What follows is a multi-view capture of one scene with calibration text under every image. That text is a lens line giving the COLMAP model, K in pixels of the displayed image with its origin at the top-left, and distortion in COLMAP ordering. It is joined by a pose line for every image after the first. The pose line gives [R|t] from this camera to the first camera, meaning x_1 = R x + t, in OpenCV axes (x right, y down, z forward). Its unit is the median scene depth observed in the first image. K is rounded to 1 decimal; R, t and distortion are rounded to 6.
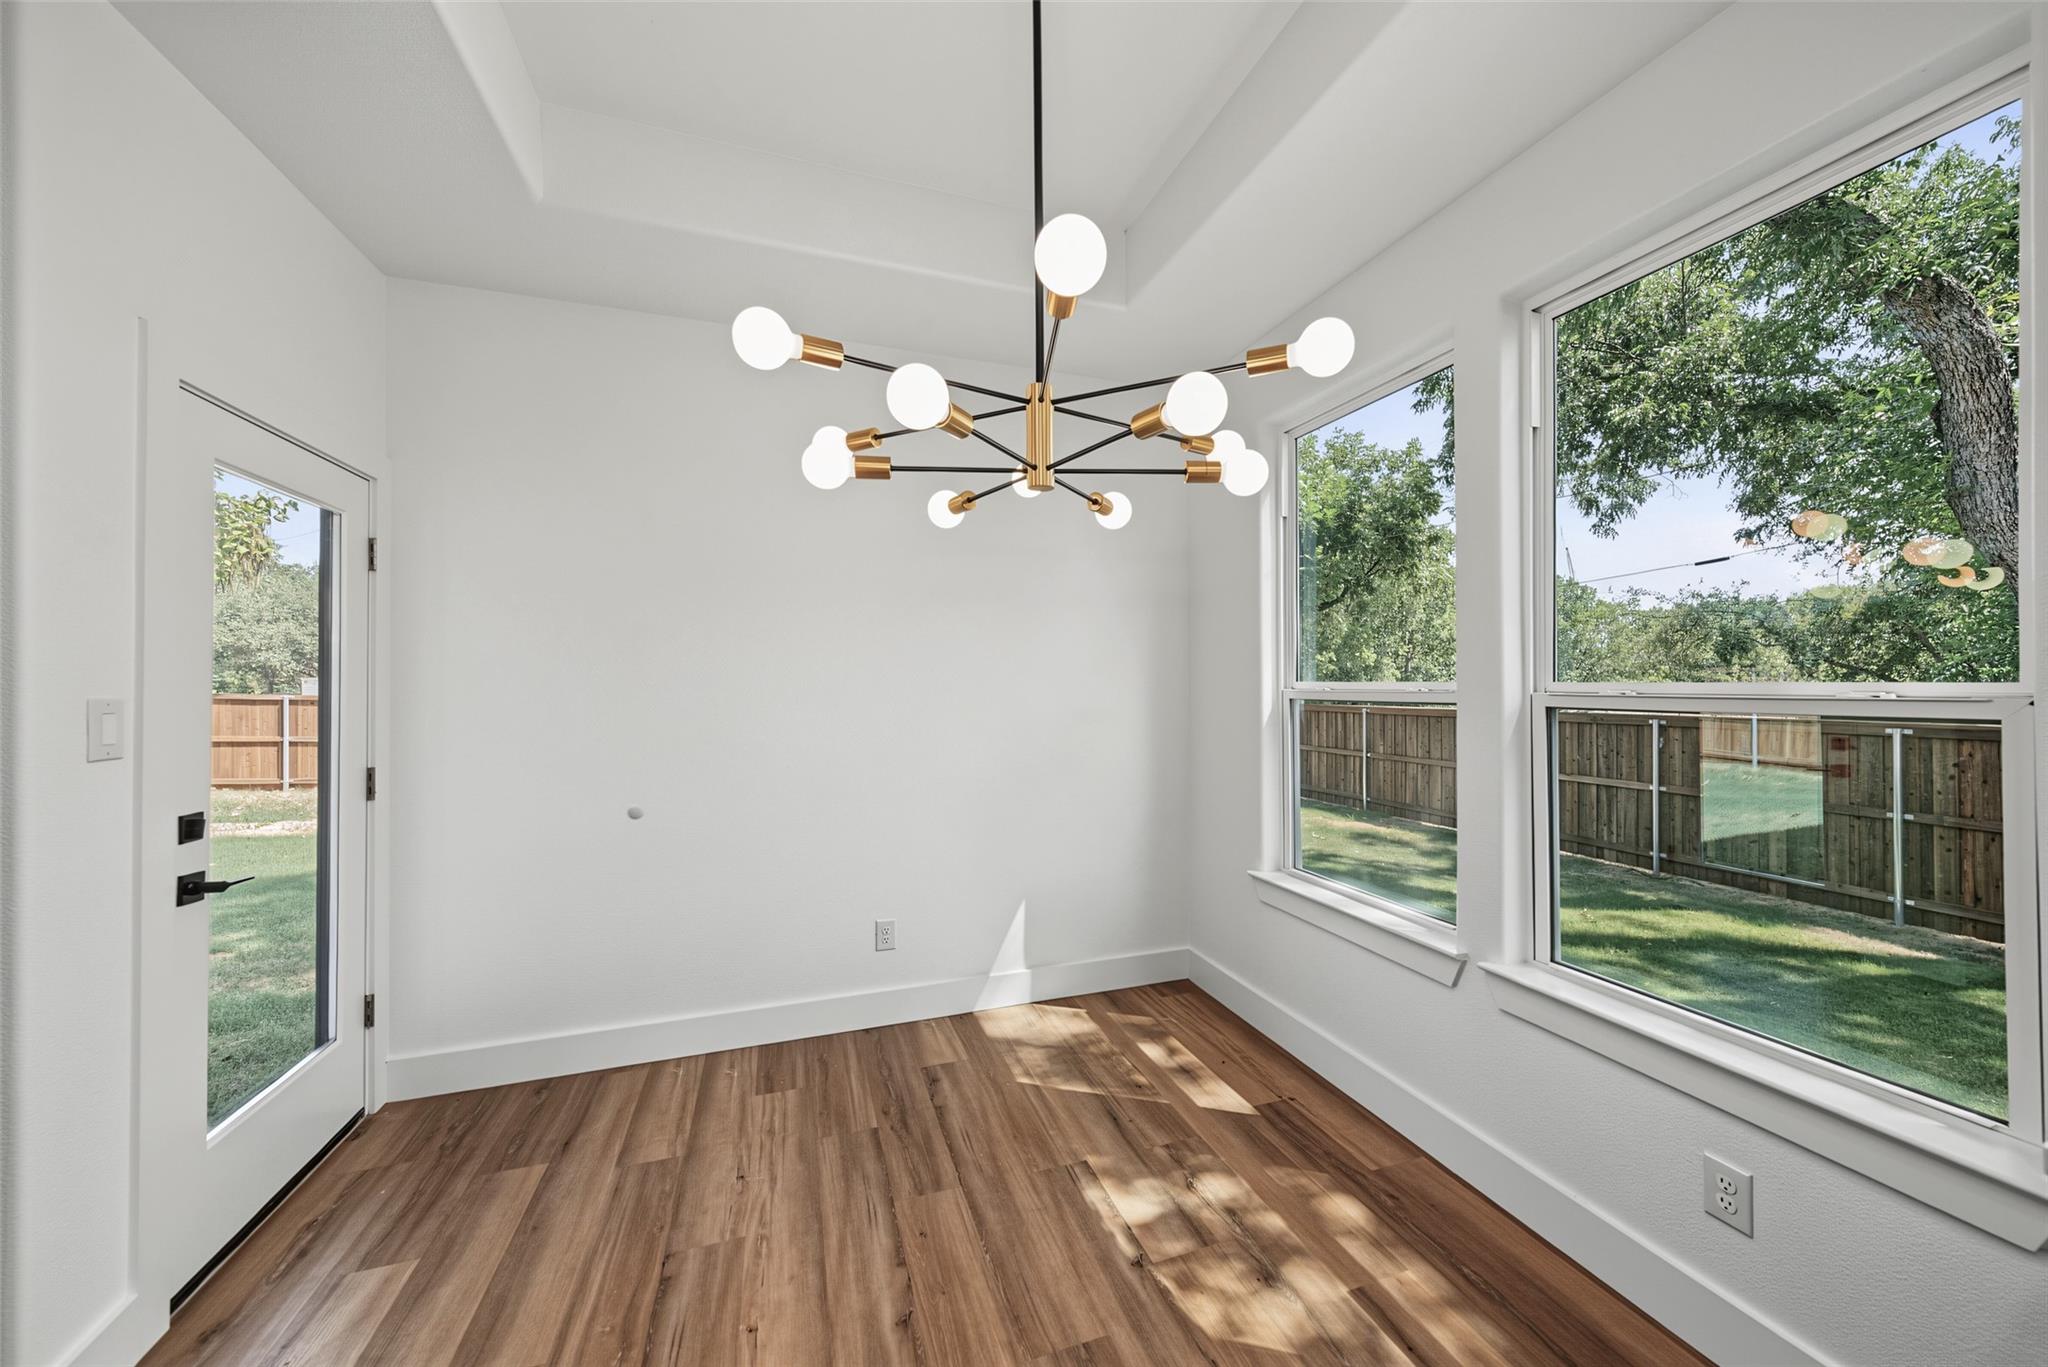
lens RADIAL K [[731.5, 0, 1025.5], [0, 731.5, 678.4], [0, 0, 1]] dist [-0.021955, -0.000024]
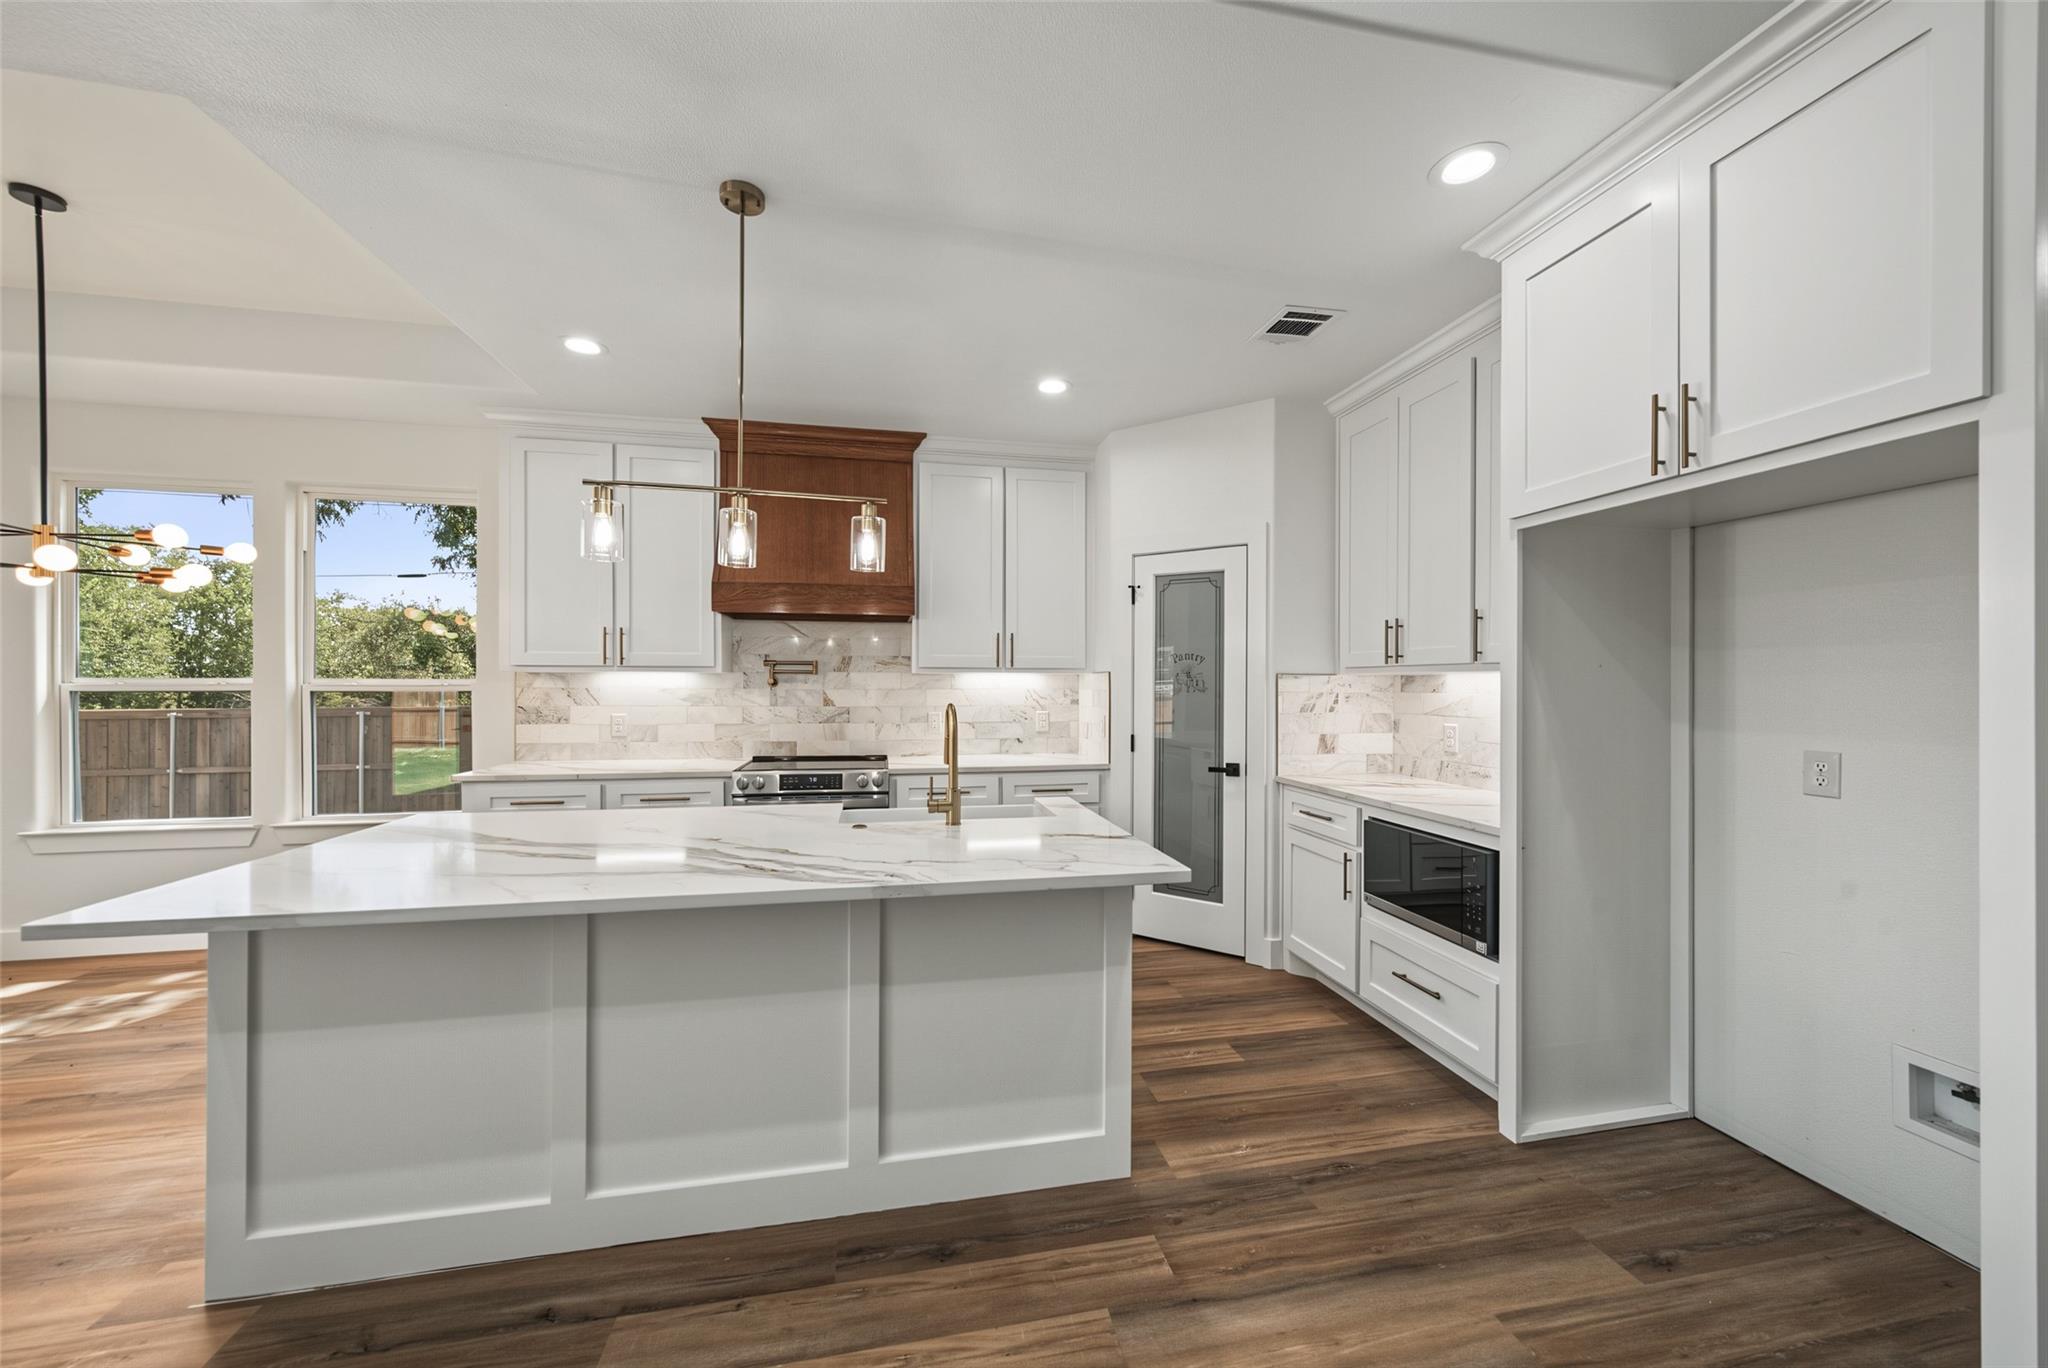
lens RADIAL K [[738.1, 0, 1026.2], [0, 738.1, 681.1], [0, 0, 1]] dist [-0.000421, 0.000022]
pose [[0.115955, 0.003674, 0.993248, -0.140216], [-0.008092, 0.999963, -0.002754, 0.000043], [-0.993221, -0.007718, 0.115981, -0.157173]]
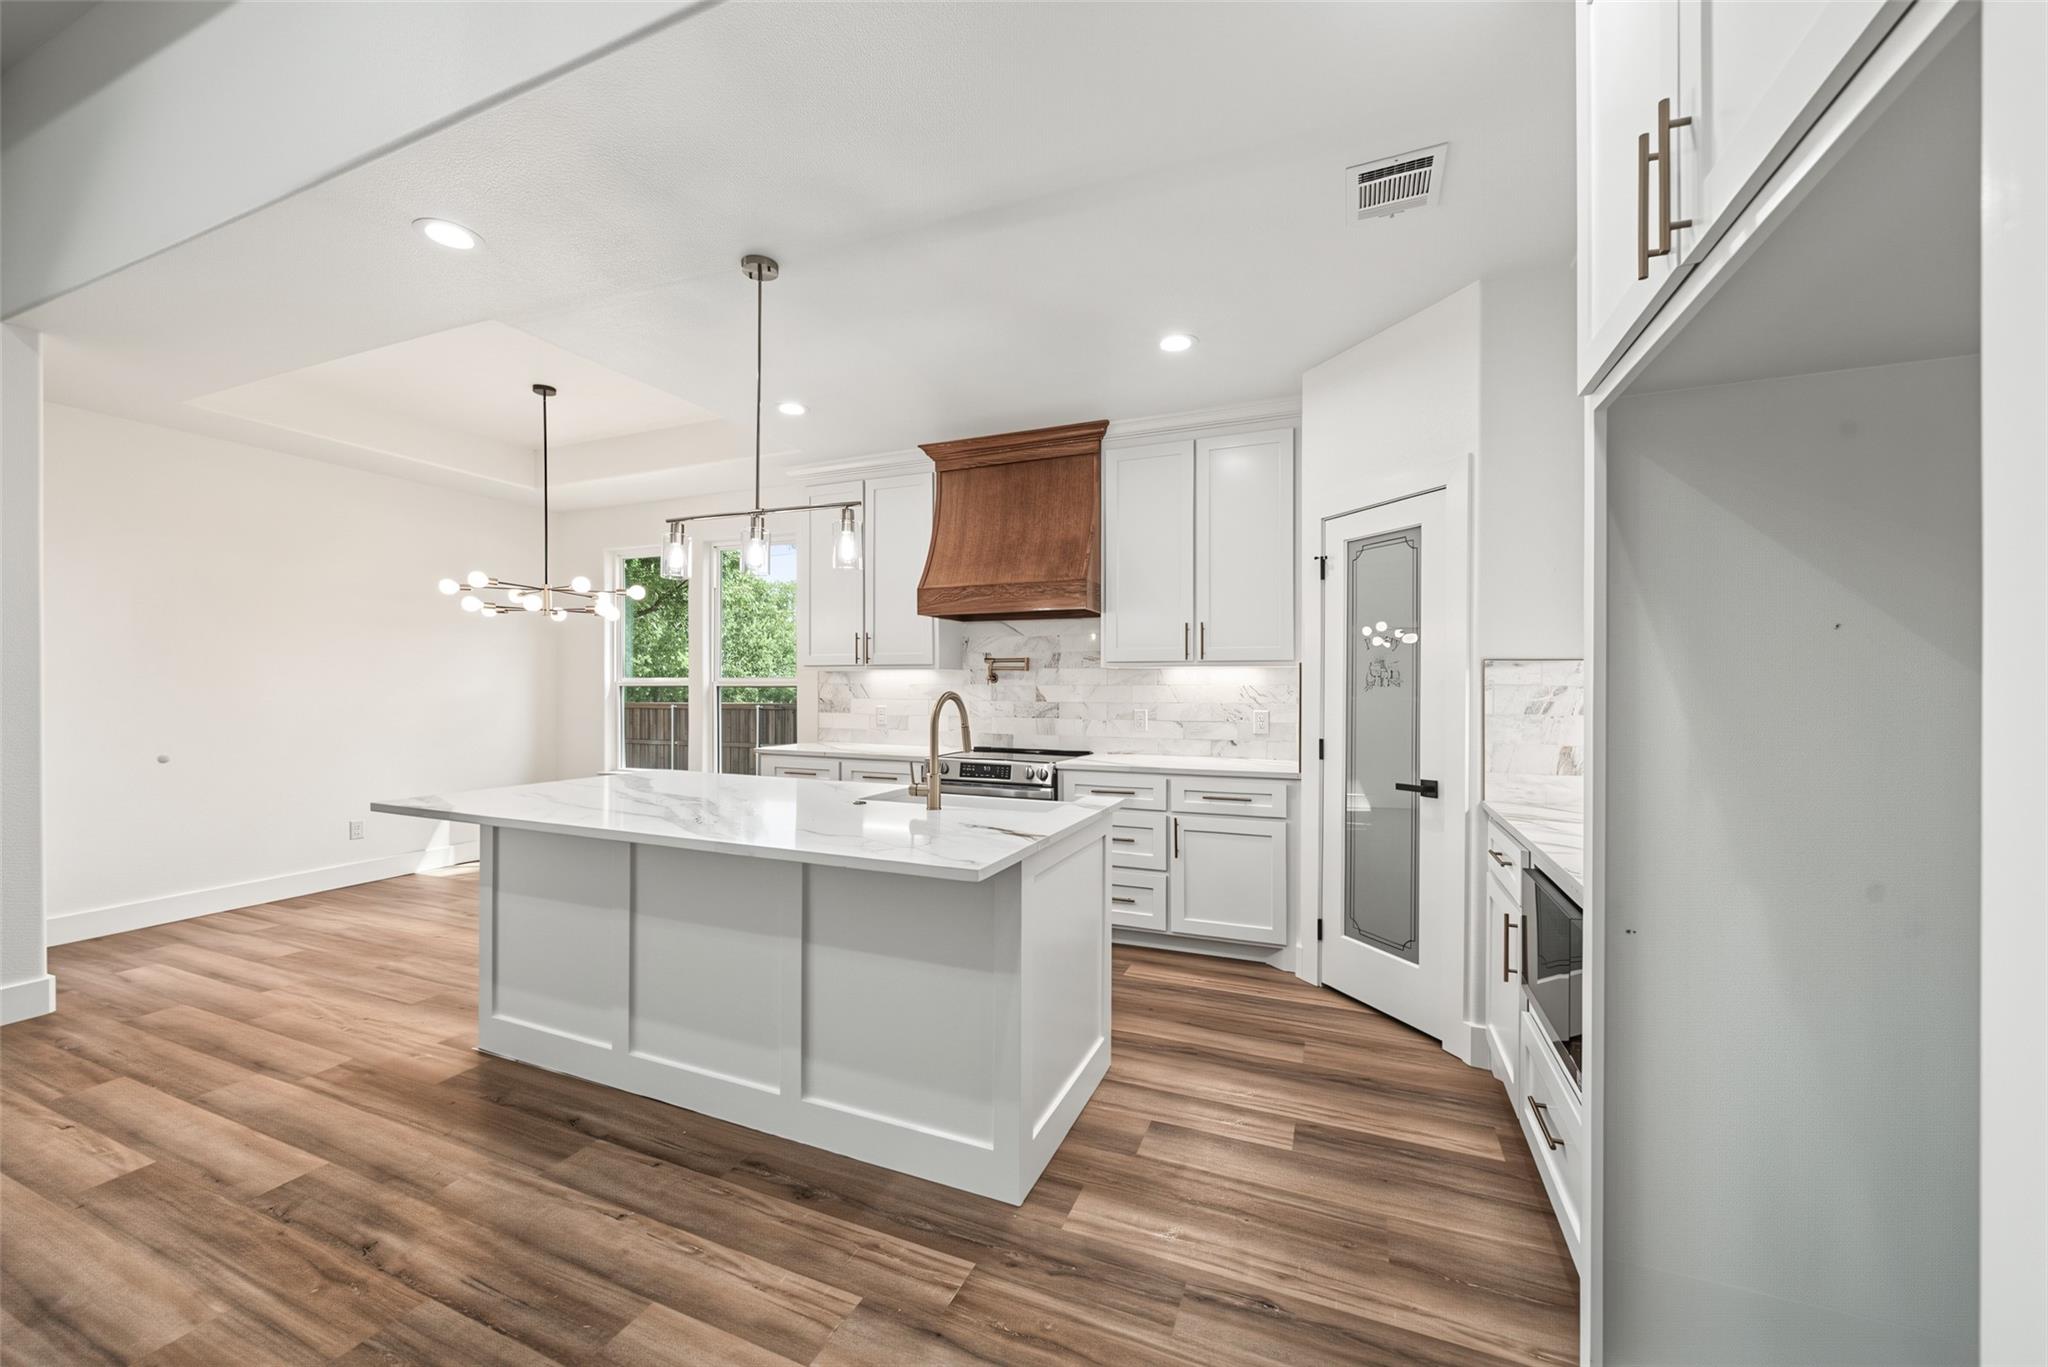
lens RADIAL K [[767.3, 0, 1024.0], [0, 767.3, 683.5], [0, 0, 1]] dist [-0.000711, 0.000308]
pose [[0.657642, 0.005312, 0.753312, -0.099379], [-0.007093, 0.999974, -0.000859, 0.002866], [-0.753297, -0.004779, 0.657663, -0.247539]]
